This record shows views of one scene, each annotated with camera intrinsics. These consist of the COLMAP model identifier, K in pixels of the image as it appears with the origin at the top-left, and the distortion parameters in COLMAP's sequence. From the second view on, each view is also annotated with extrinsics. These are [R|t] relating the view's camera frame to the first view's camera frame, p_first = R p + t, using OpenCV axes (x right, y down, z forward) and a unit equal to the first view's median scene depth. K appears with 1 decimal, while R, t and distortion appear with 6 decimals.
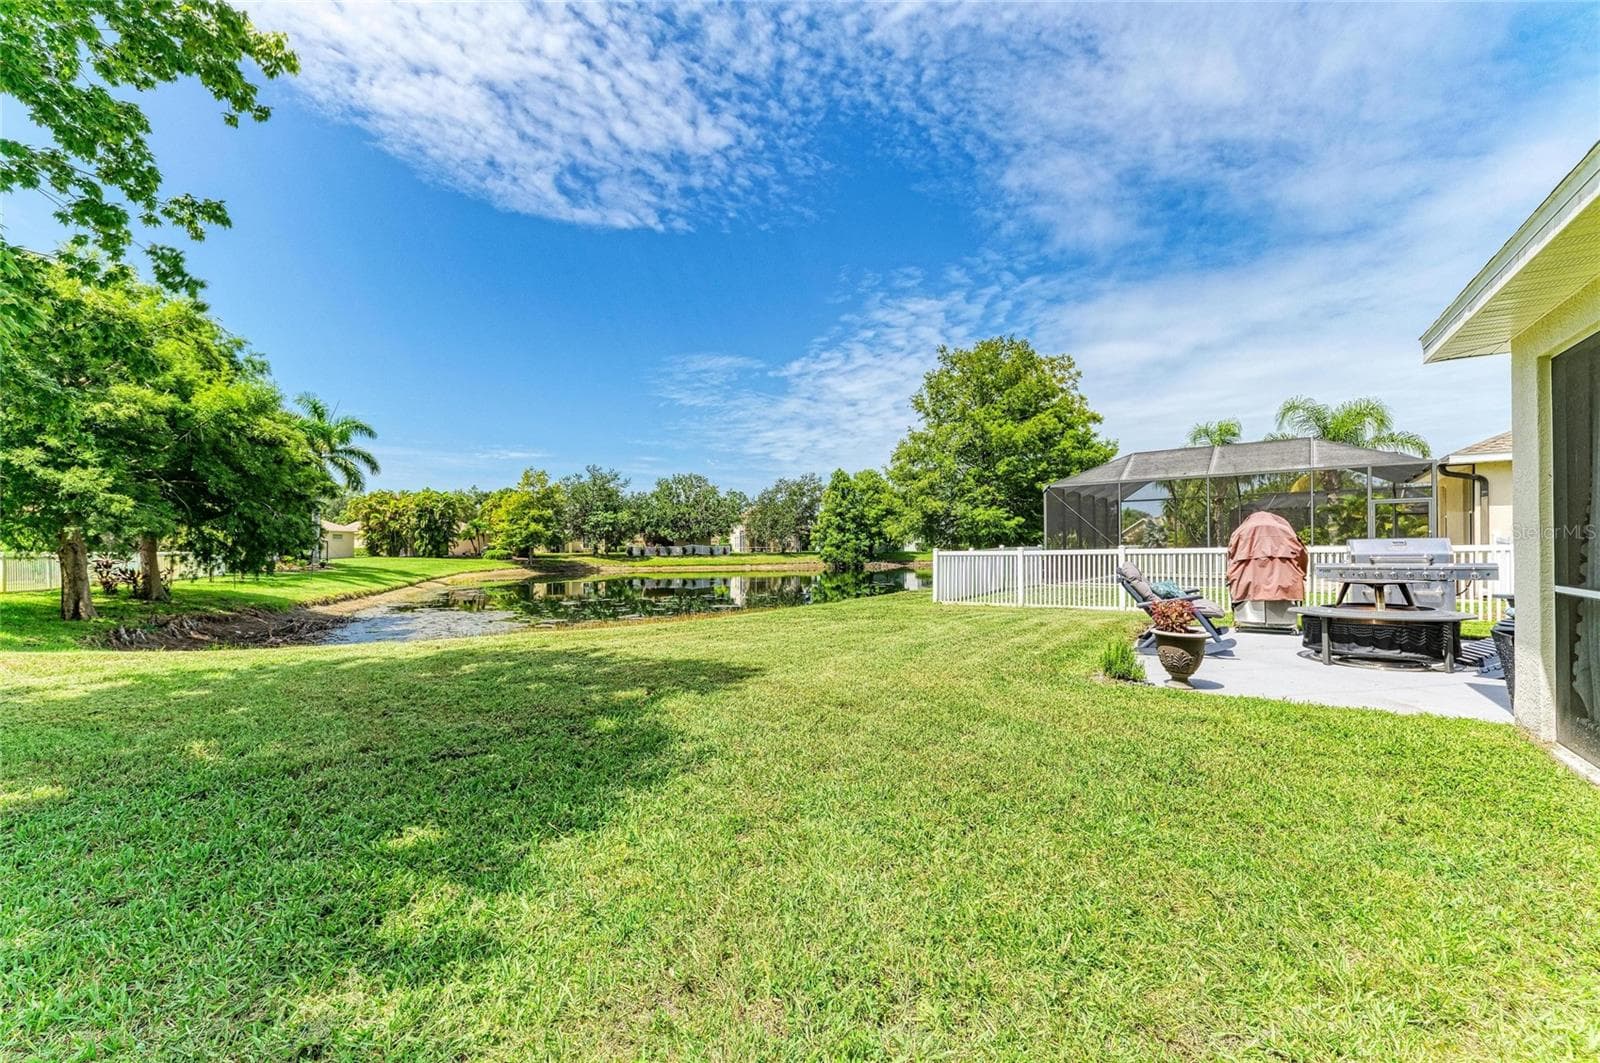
lens RADIAL K [[627.3, 0, 813.9], [0, 627.3, 541.0], [0, 0, 1]] dist [-0.005099, -0.002286]
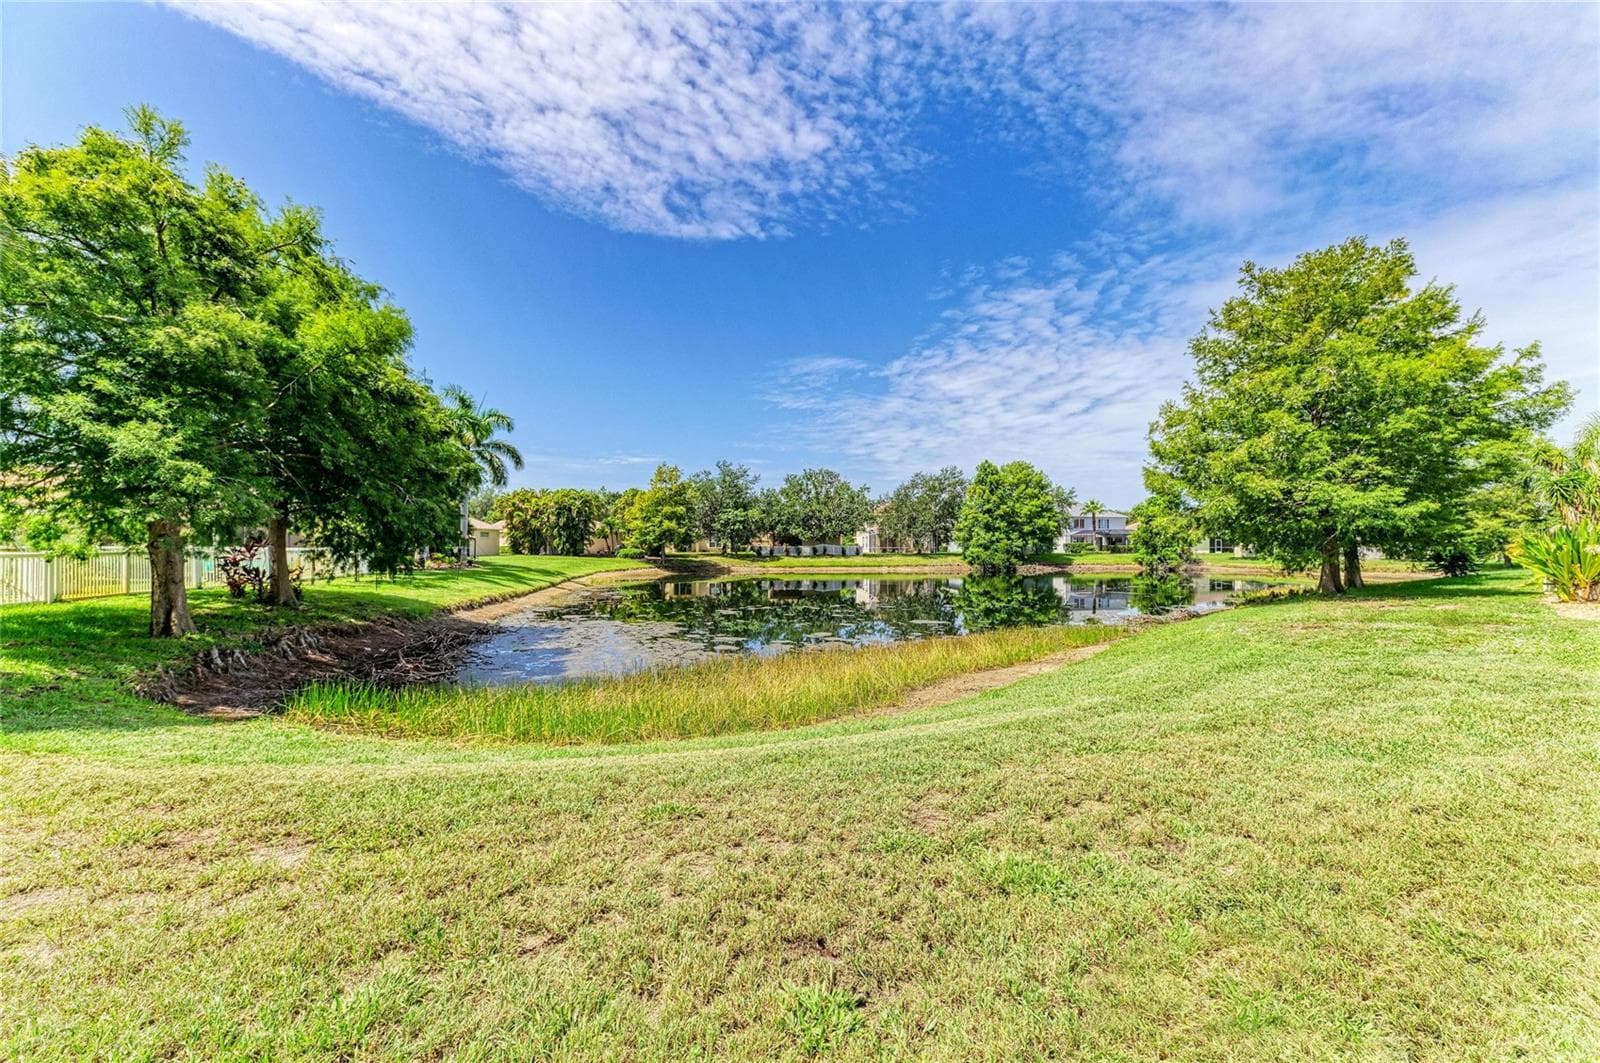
lens RADIAL K [[607.3, 0, 797.1], [0, 607.3, 568.1], [0, 0, 1]] dist [-0.008627, -0.001863]
pose [[0.984671, 0.011582, -0.174035, -0.072334], [-0.004161, 0.999069, 0.042946, 0.002530], [0.174371, -0.041563, 0.983803, 0.095681]]
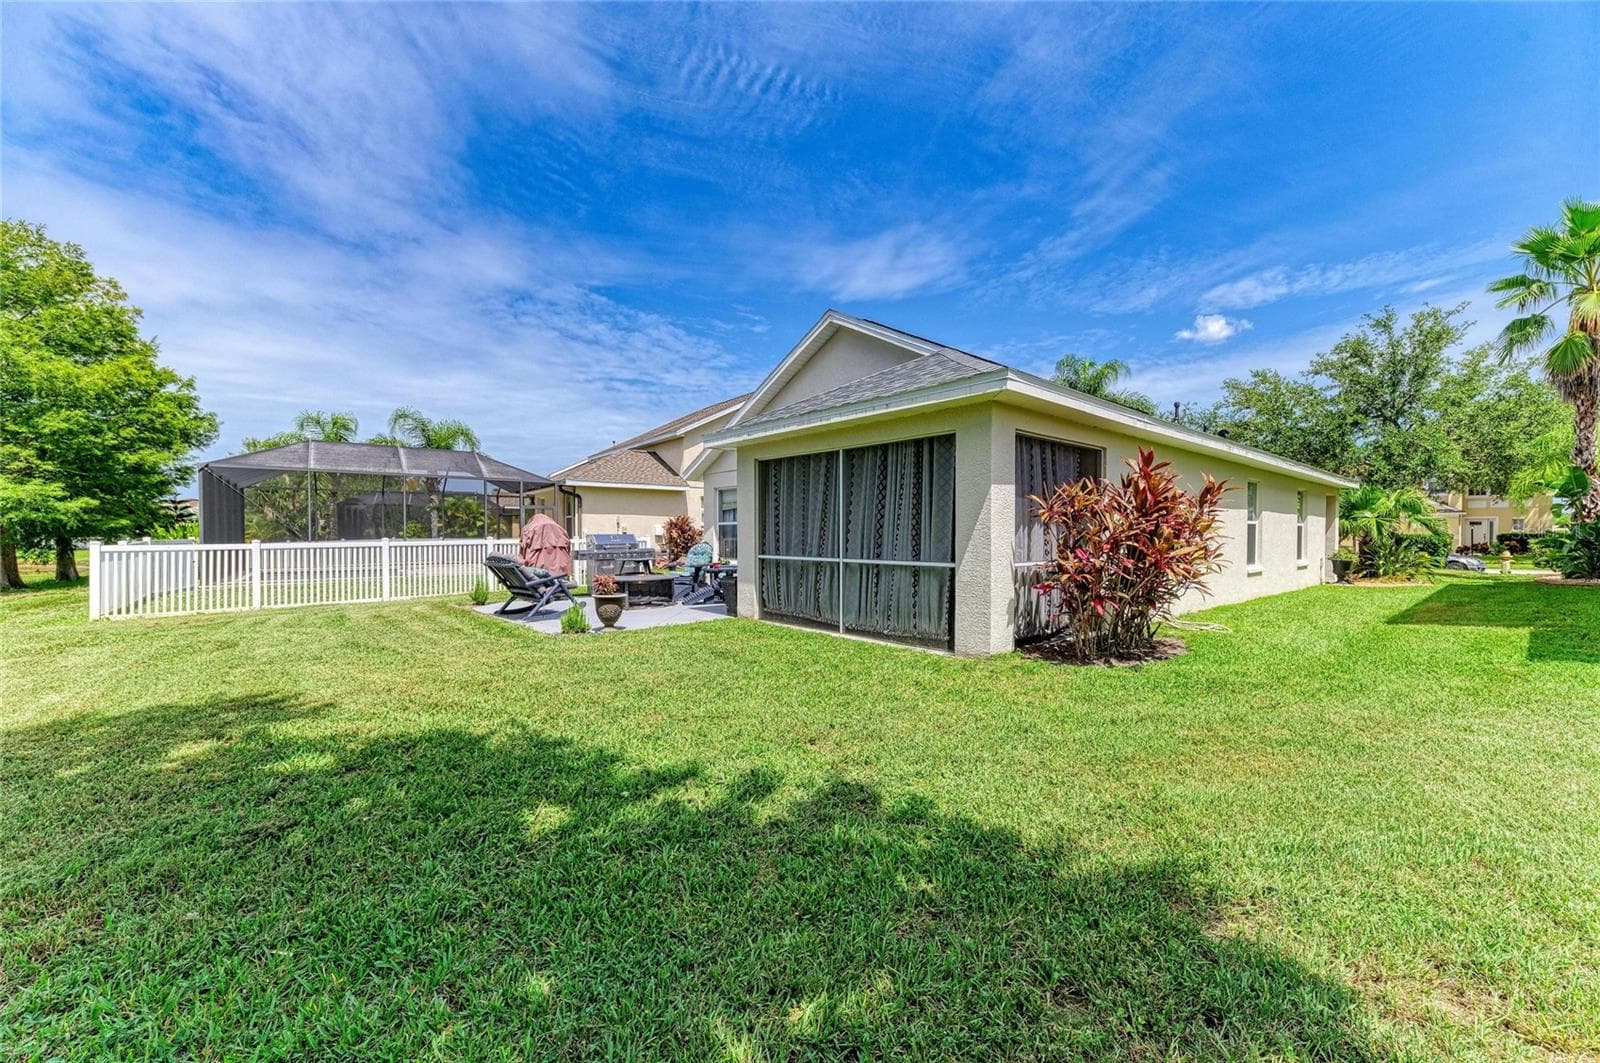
lens RADIAL K [[627.3, 0, 813.1], [0, 627.3, 540.5], [0, 0, 1]] dist [-0.005099, -0.002286]
pose [[0.217535, 0.001308, 0.976052, -0.063622], [-0.009936, 0.999950, 0.000874, 0.000607], [-0.976002, -0.009888, 0.217537, 0.014483]]
